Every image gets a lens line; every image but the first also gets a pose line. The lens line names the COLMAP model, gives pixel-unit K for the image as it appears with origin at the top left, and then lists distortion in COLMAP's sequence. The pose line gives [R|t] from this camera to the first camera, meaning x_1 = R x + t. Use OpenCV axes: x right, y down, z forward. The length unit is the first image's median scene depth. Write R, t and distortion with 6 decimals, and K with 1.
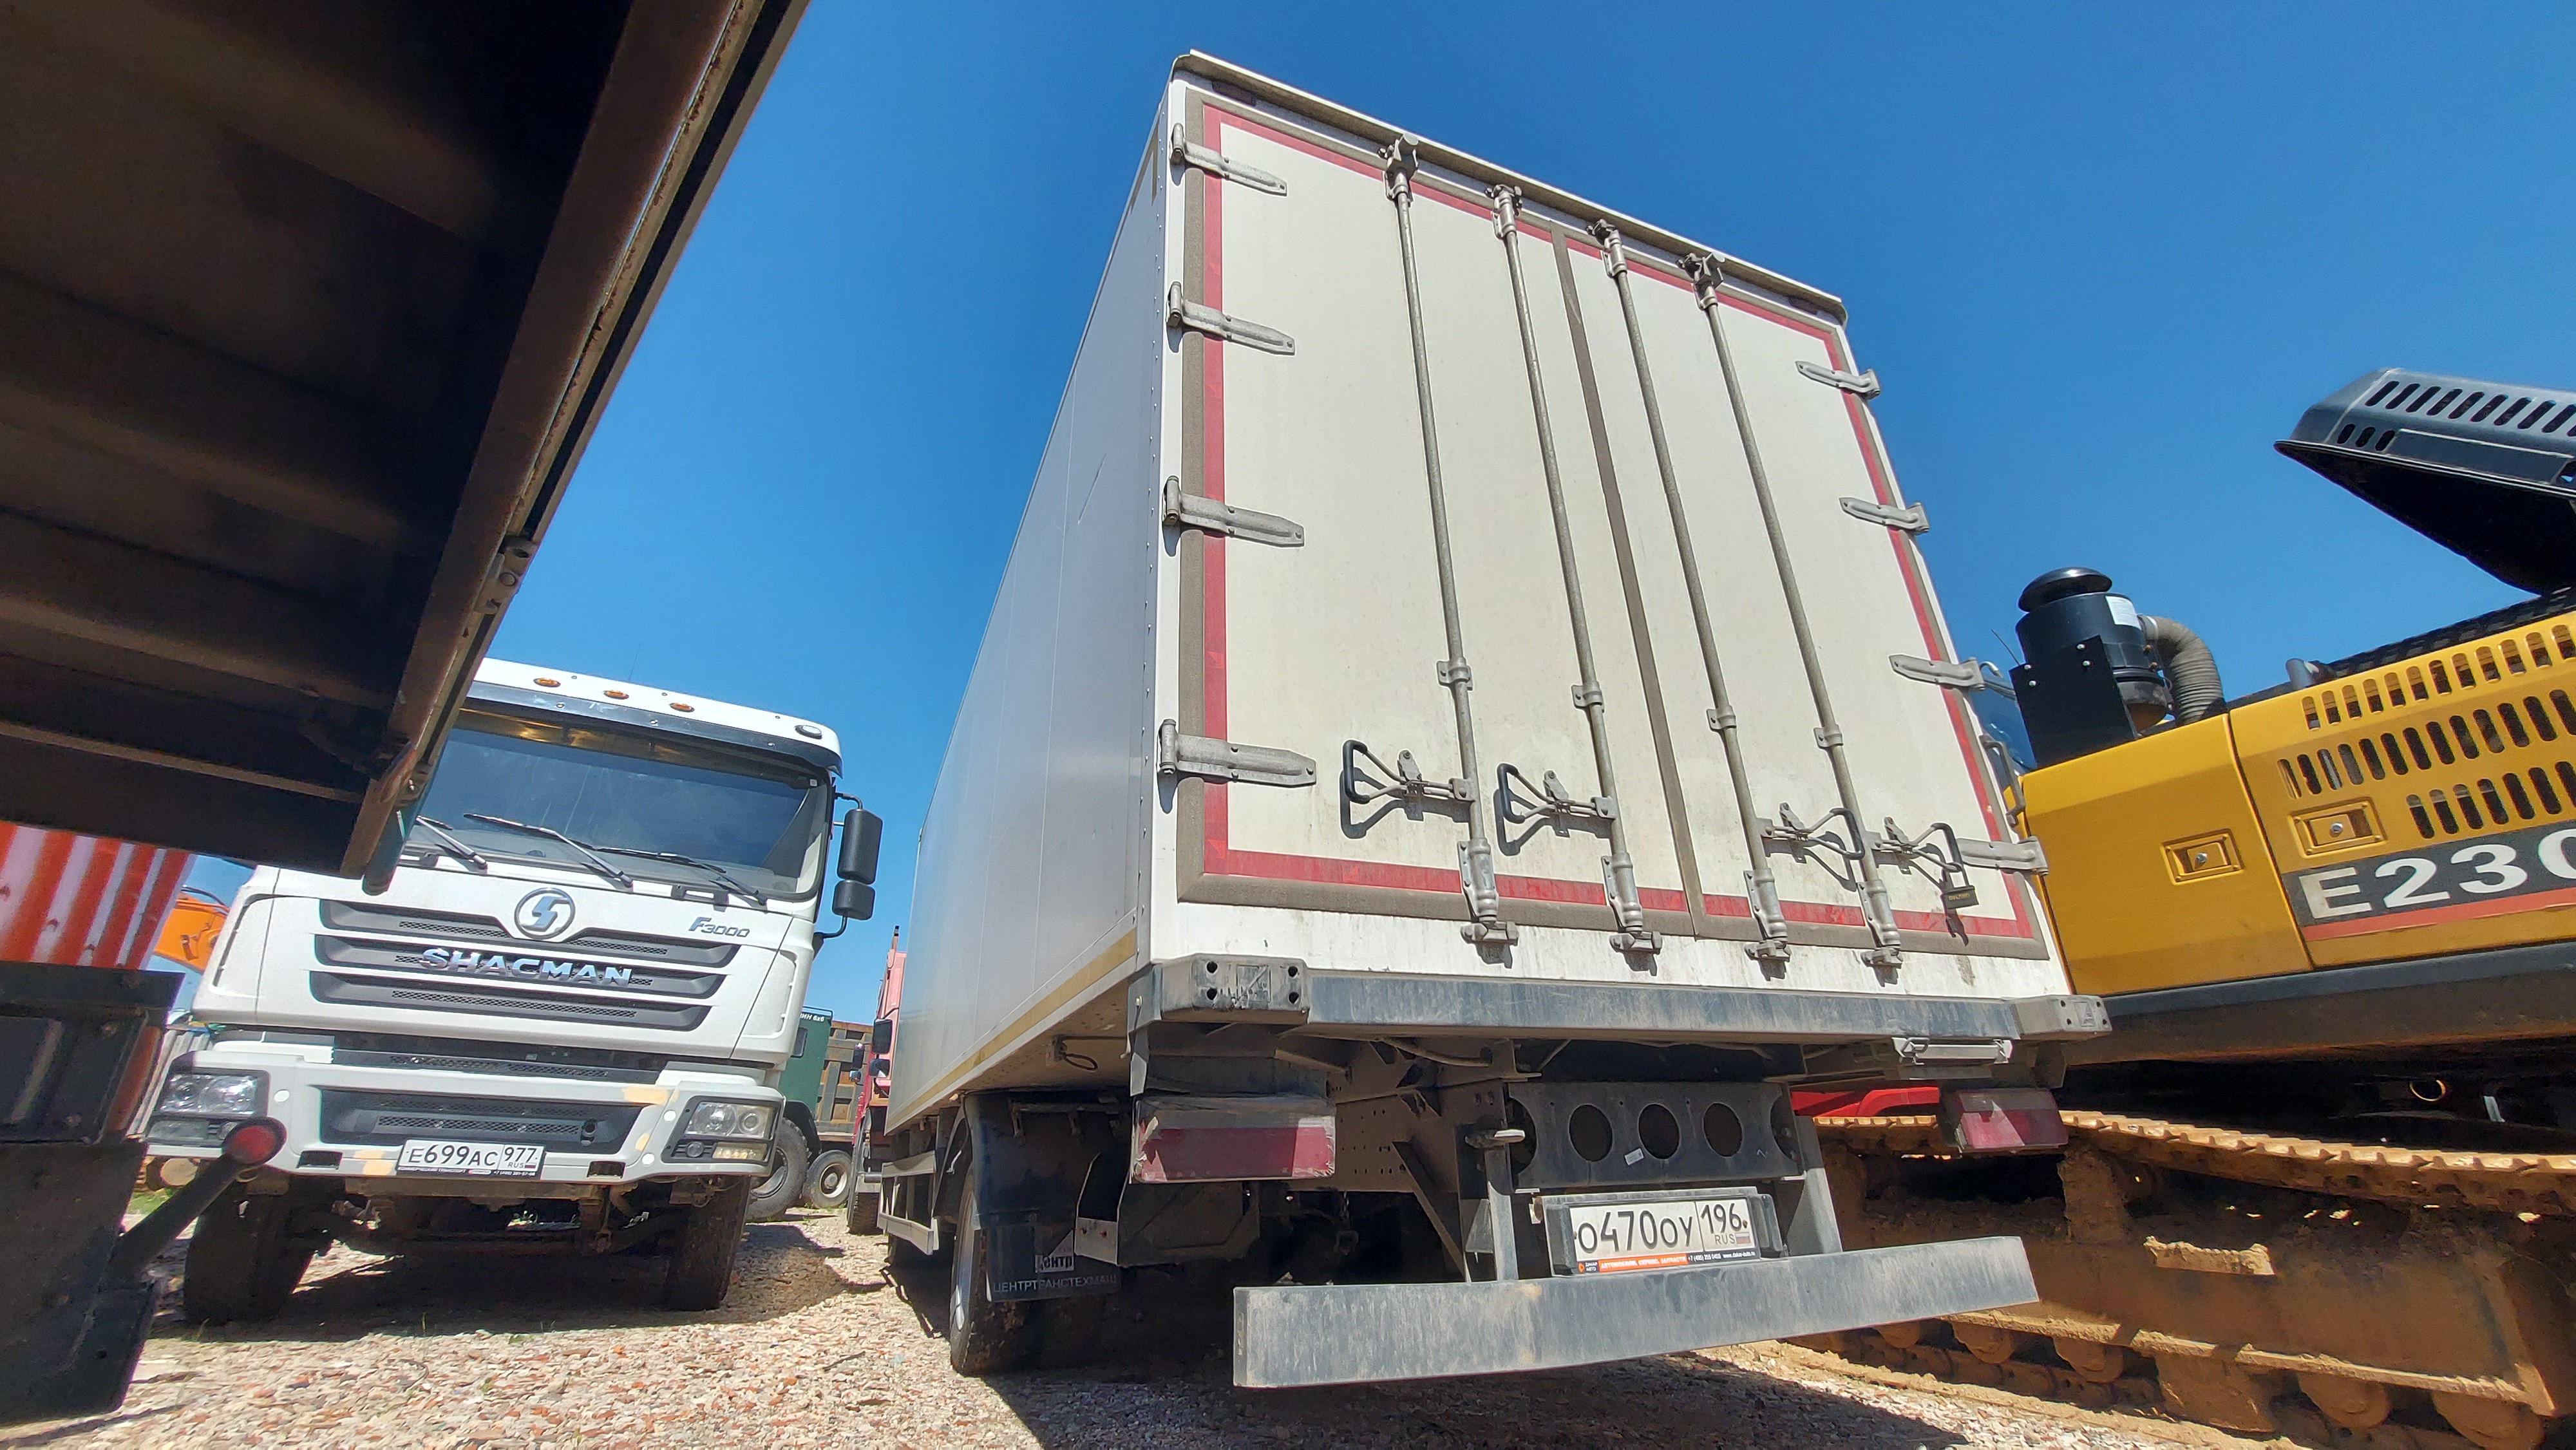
lens RADIAL K [[1003.7, 0, 1287.7], [0, 1003.7, 736.9], [0, 0, 1]] dist [-0.011537, -0.000194]
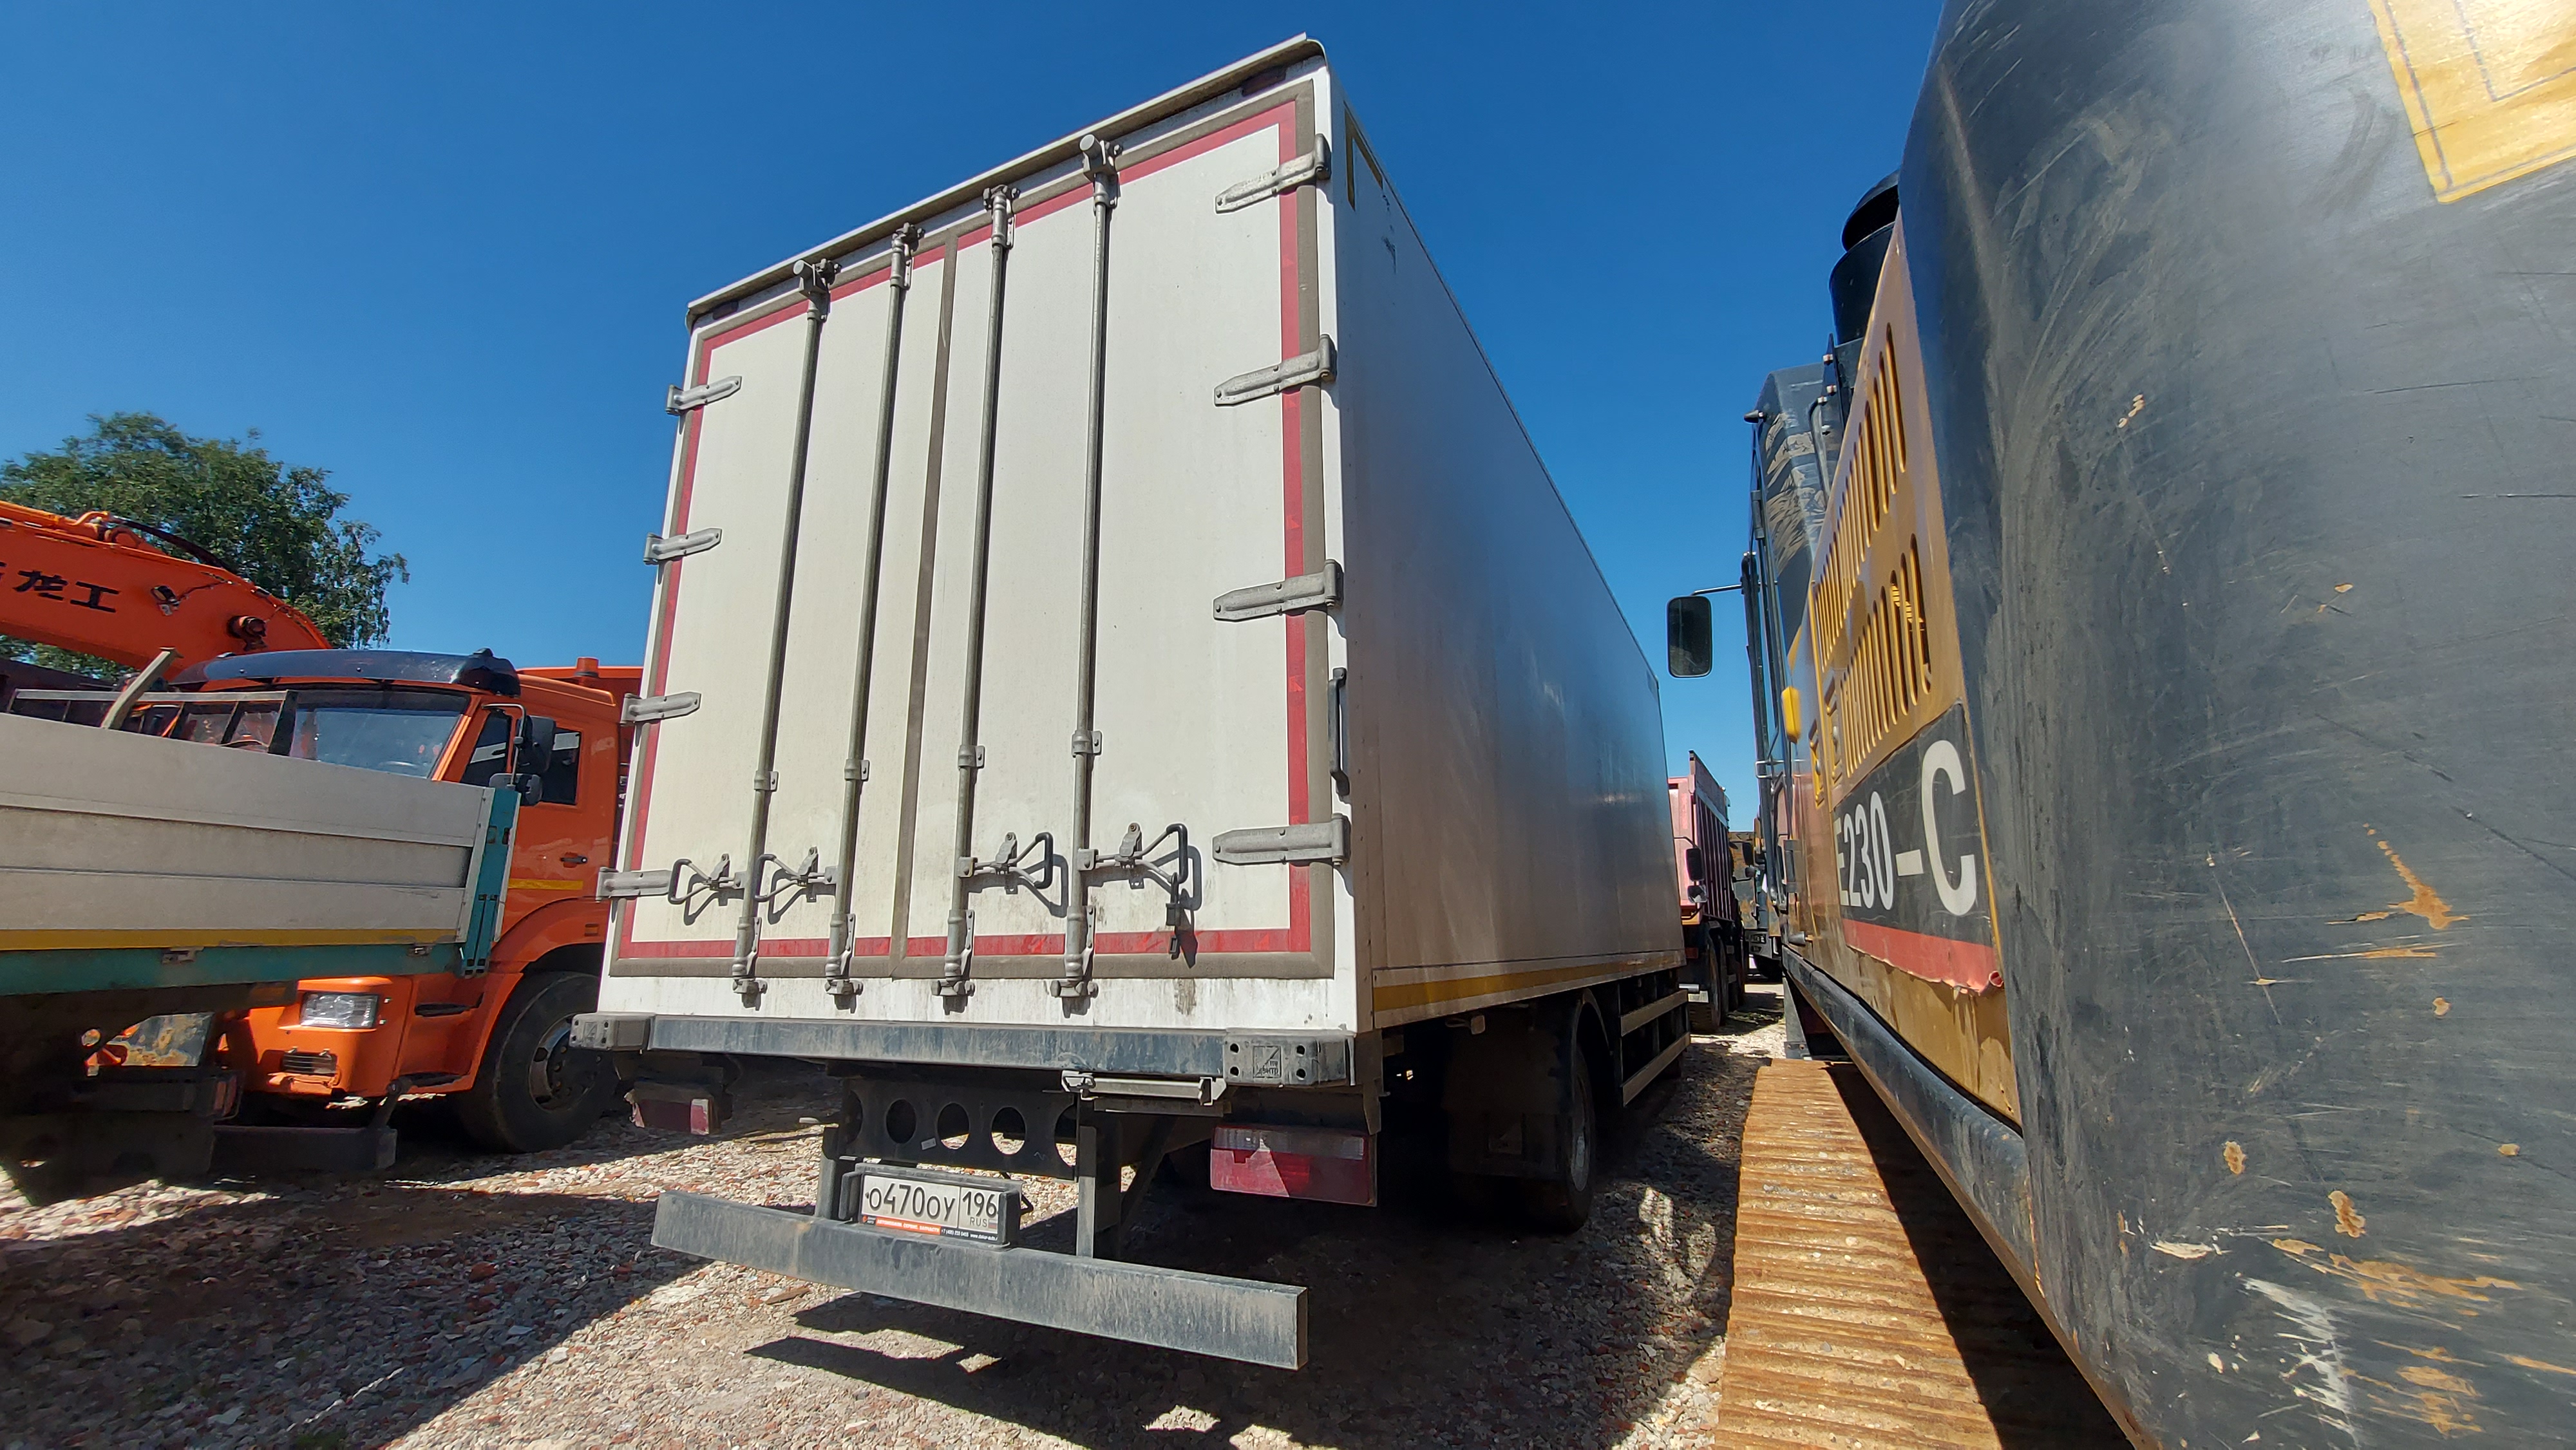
lens RADIAL K [[1003.7, 0, 1292.4], [0, 1003.7, 729.5], [0, 0, 1]] dist [-0.011537, -0.000194]
pose [[0.670607, -0.138178, -0.728830, 1.560351], [0.285318, 0.954963, 0.081475, -0.036807], [0.684747, -0.262586, 0.679830, 0.586235]]
